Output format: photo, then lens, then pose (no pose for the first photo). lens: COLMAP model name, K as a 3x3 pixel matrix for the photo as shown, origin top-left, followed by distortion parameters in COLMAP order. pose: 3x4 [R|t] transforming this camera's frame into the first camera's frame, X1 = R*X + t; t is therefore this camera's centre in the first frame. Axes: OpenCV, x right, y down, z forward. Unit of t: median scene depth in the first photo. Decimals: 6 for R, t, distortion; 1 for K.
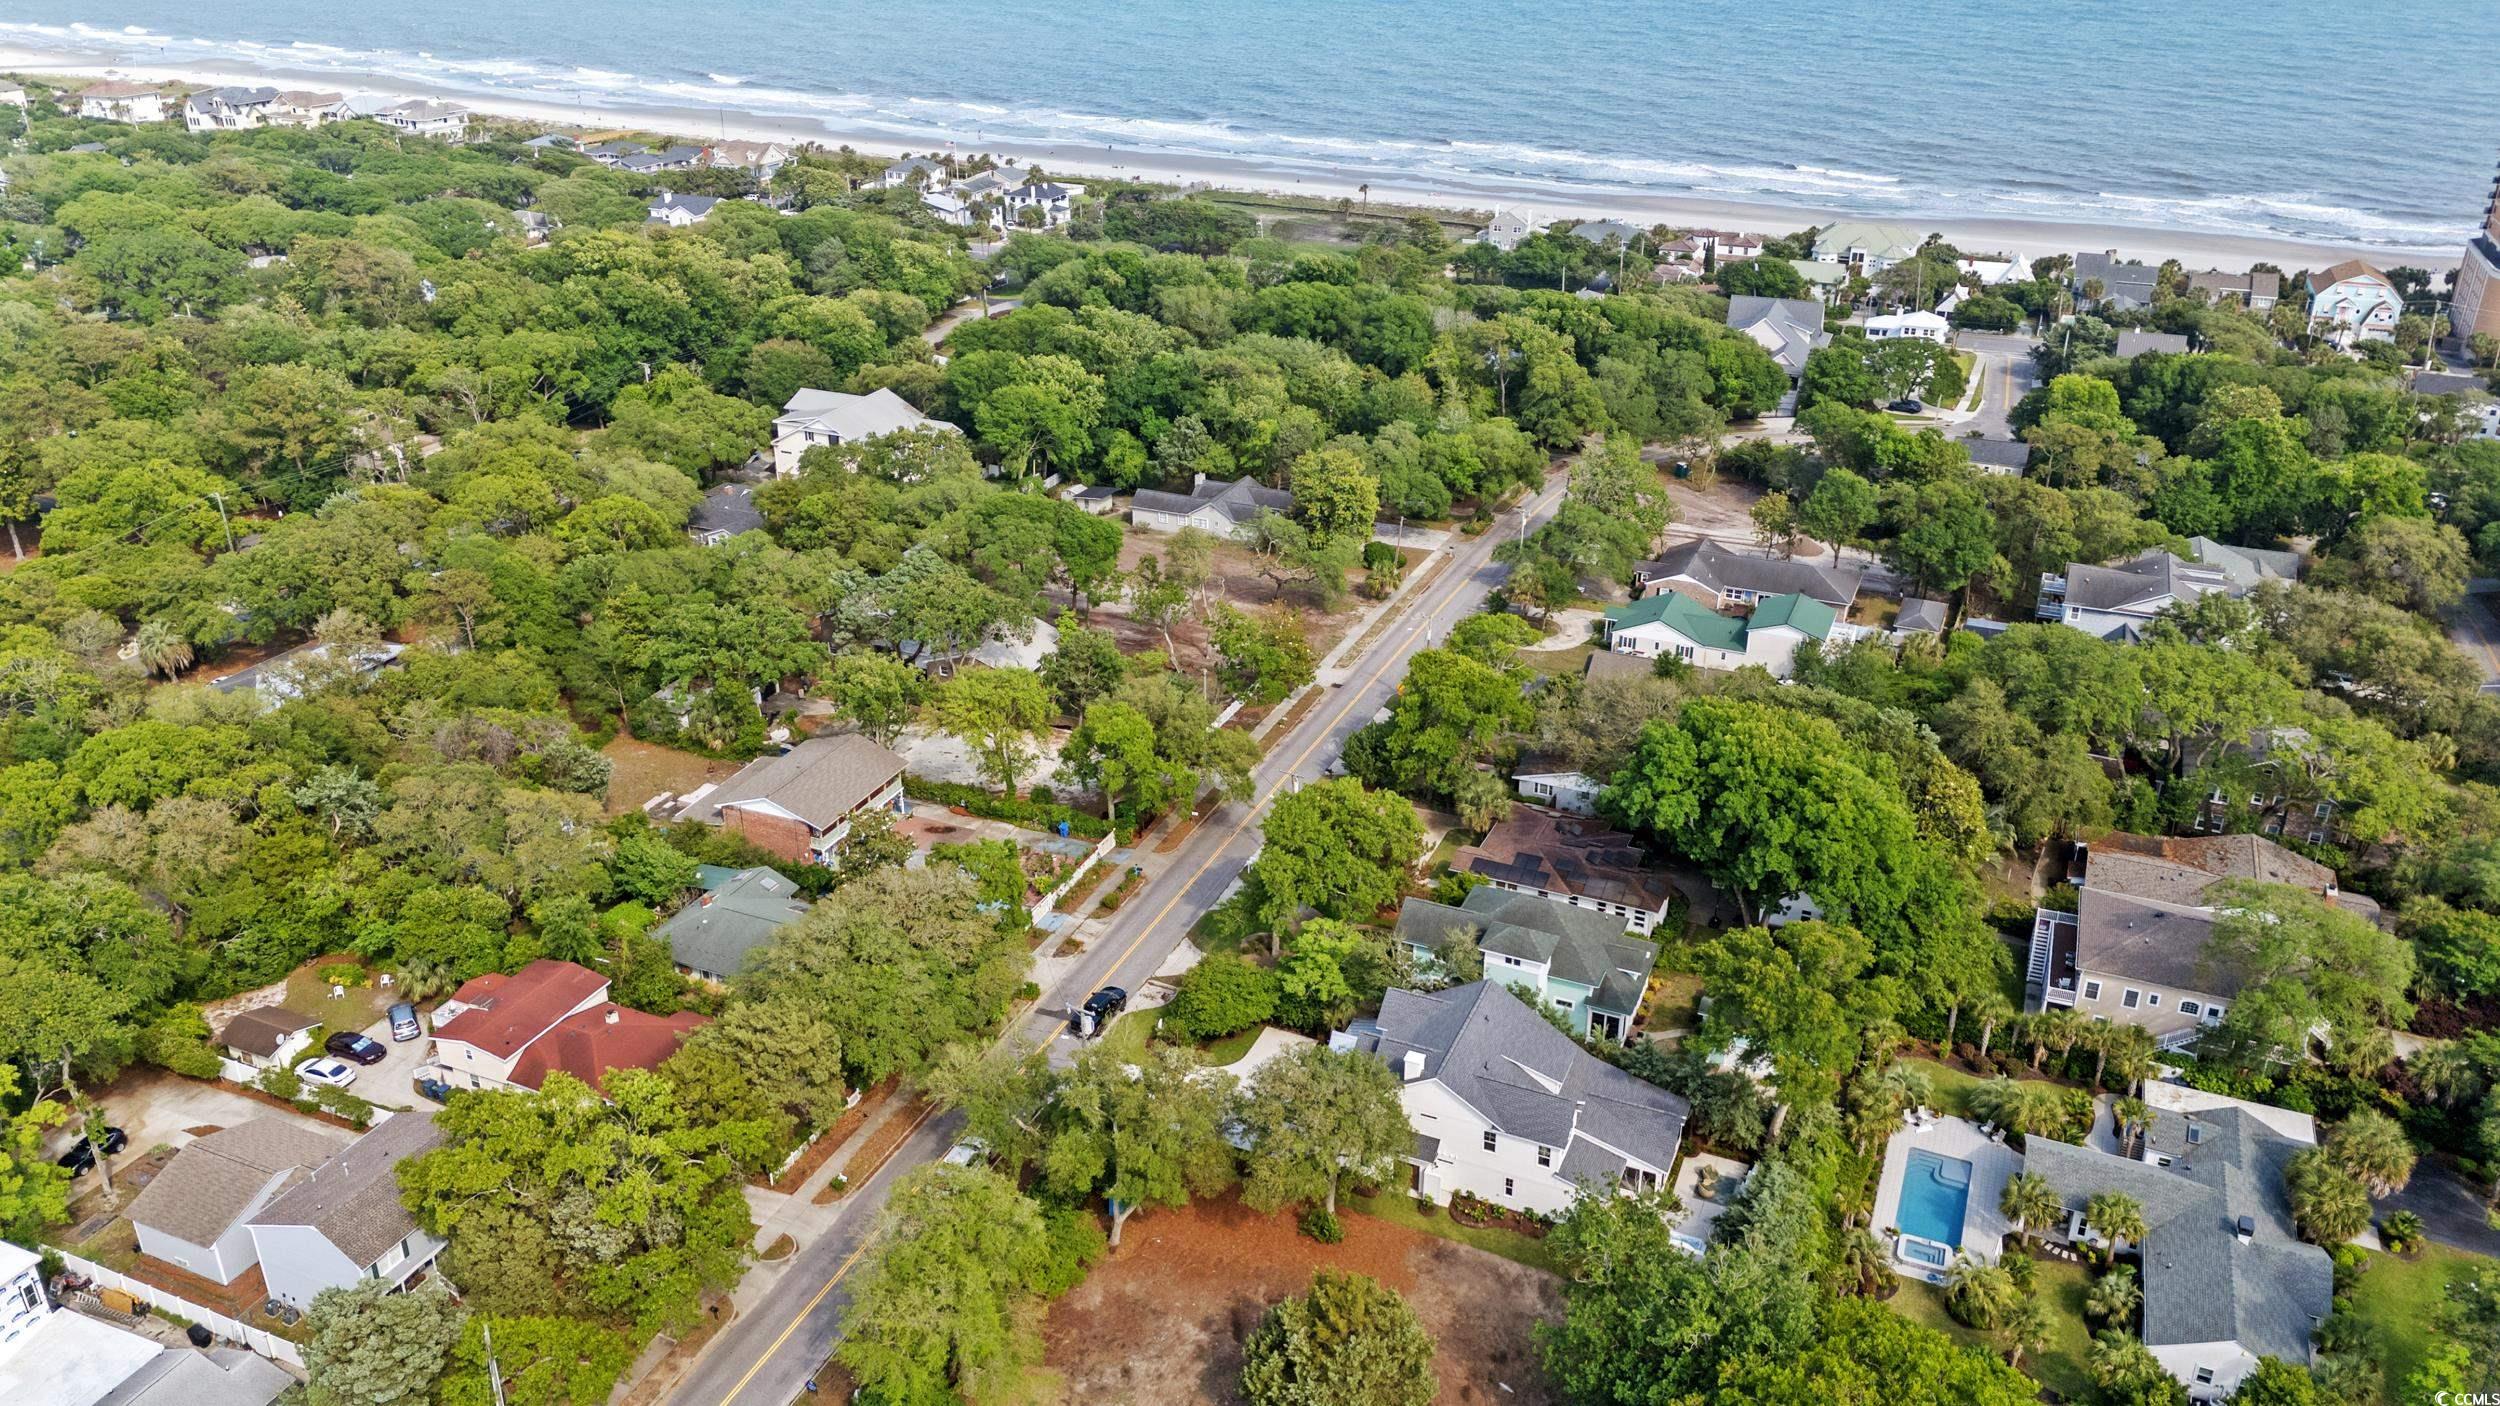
lens RADIAL K [[1807.3, 0, 1250.0], [0, 1807.3, 703.0], [0, 0, 1]] dist [0.000924, -0.000093]
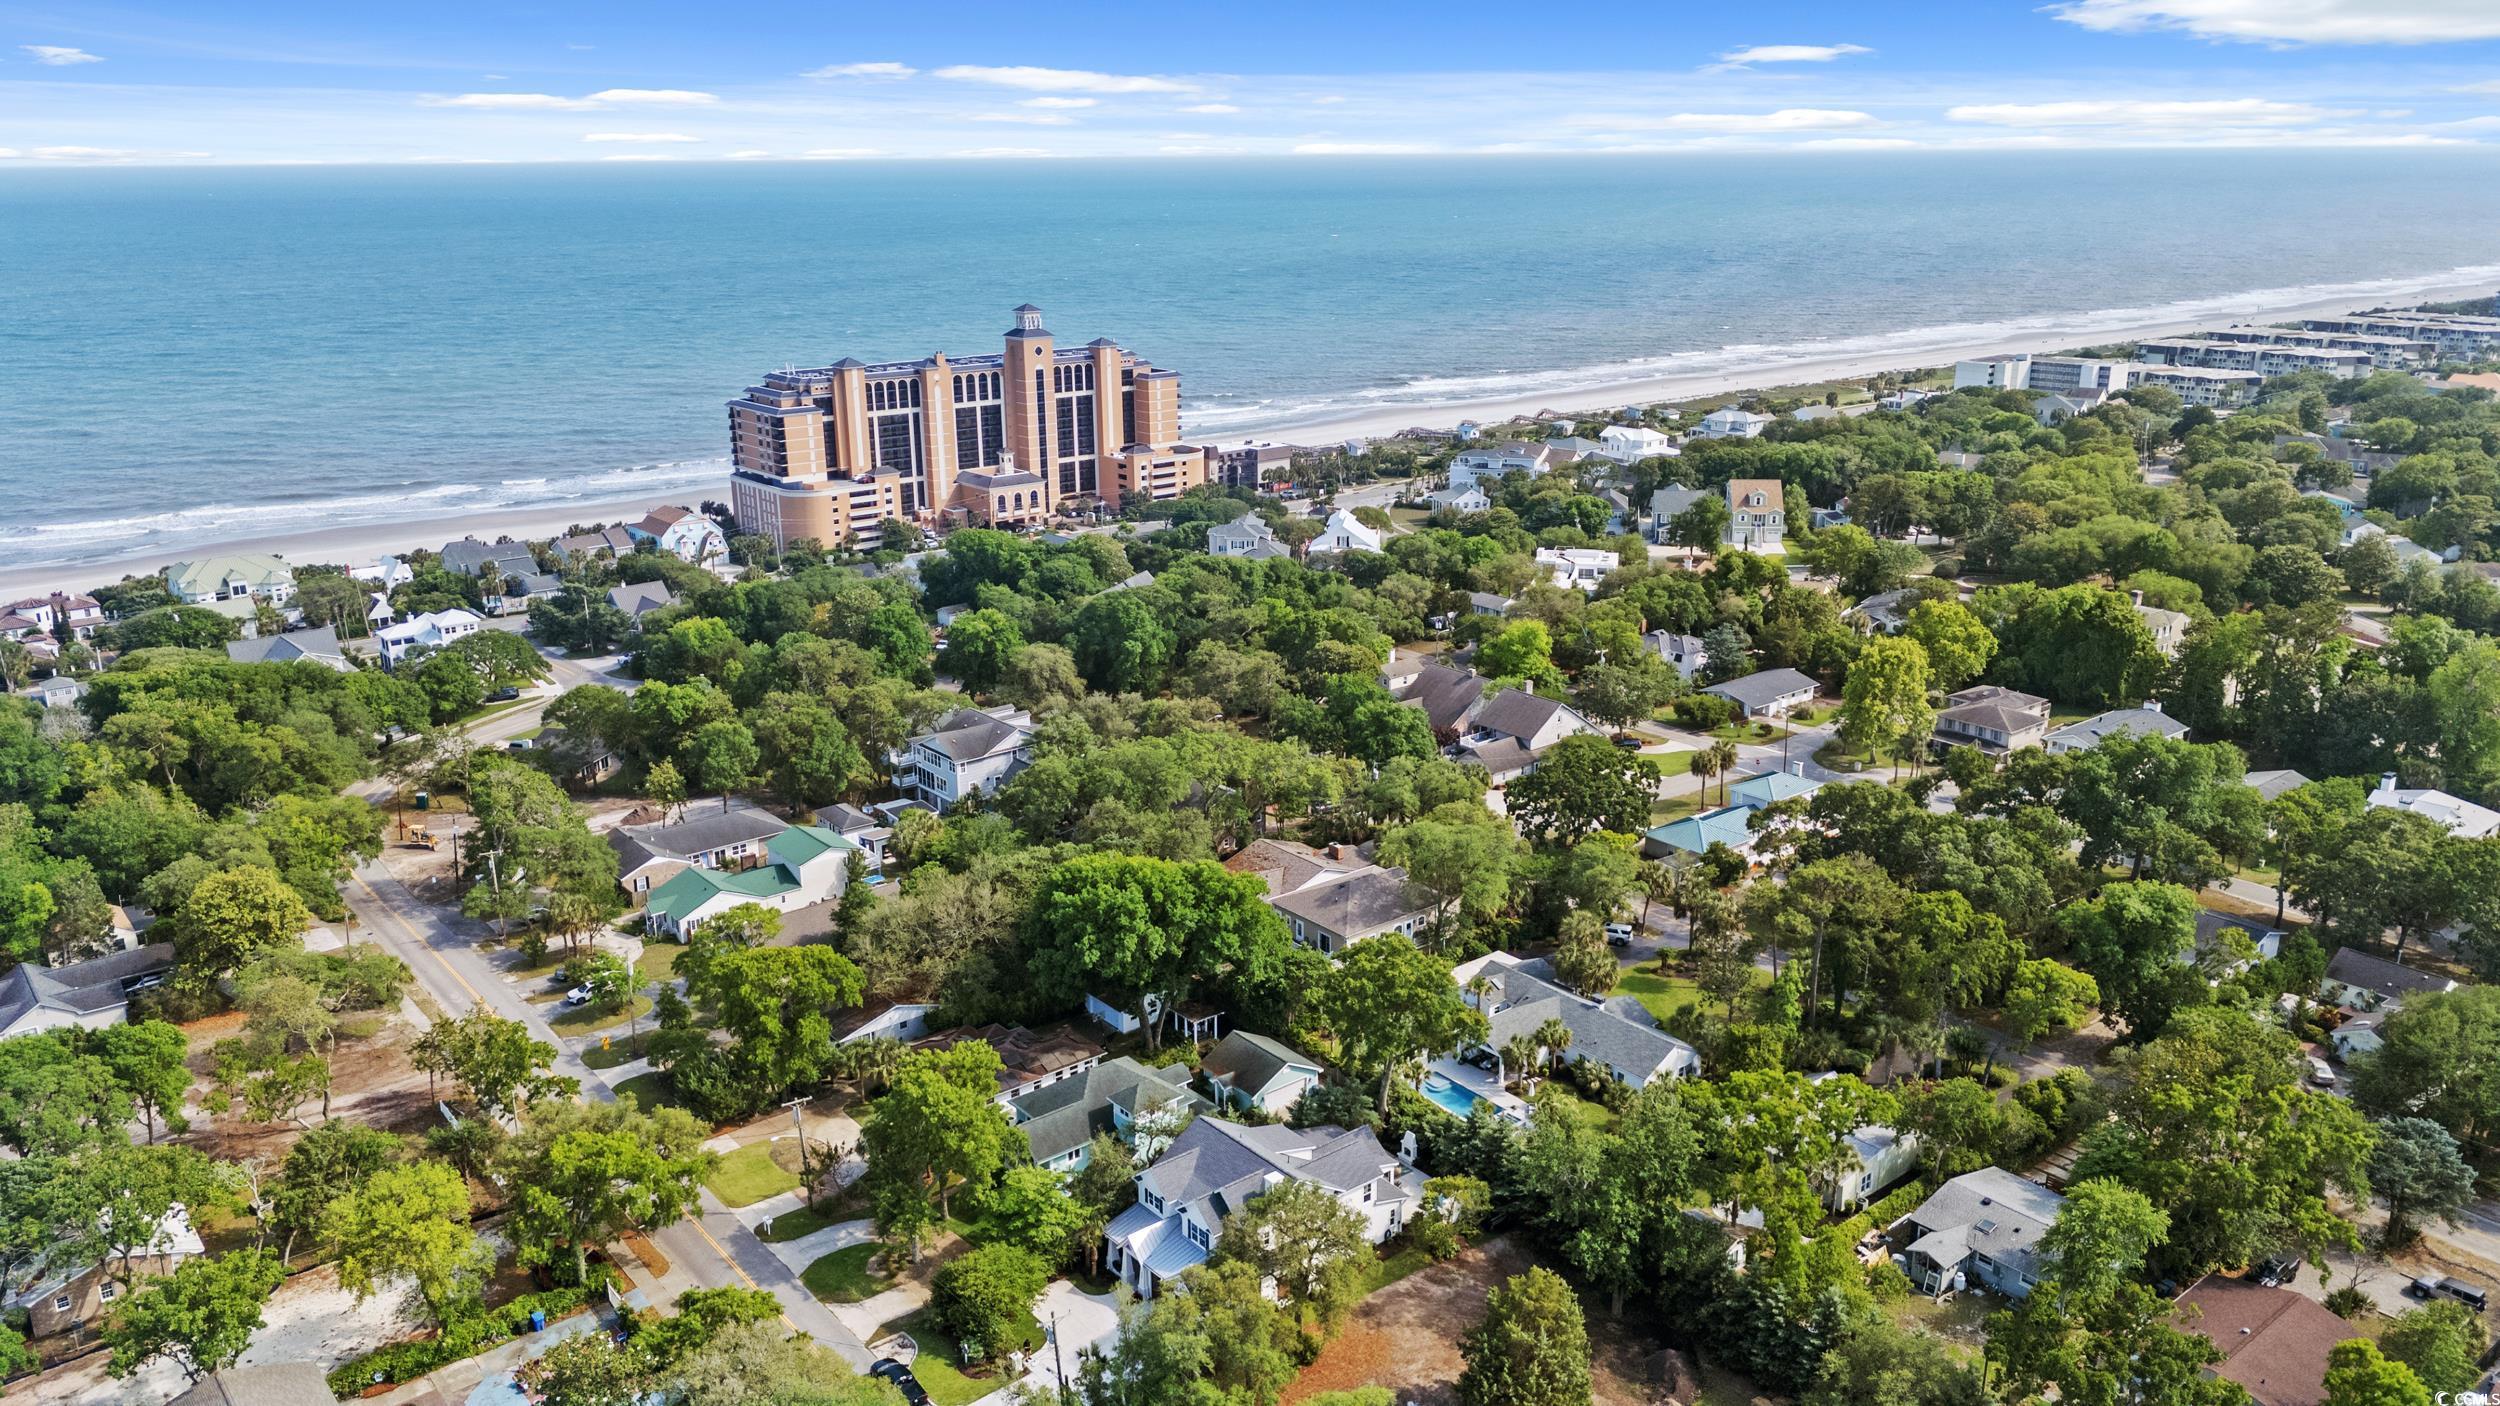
lens RADIAL K [[1807.3, 0, 1250.0], [0, 1807.3, 703.0], [0, 0, 1]] dist [0.000924, -0.000093]
pose [[0.452715, -0.252045, 0.855291, -0.444016], [0.388486, 0.919143, 0.065231, -0.085782], [-0.802576, 0.302737, 0.514026, 0.186394]]
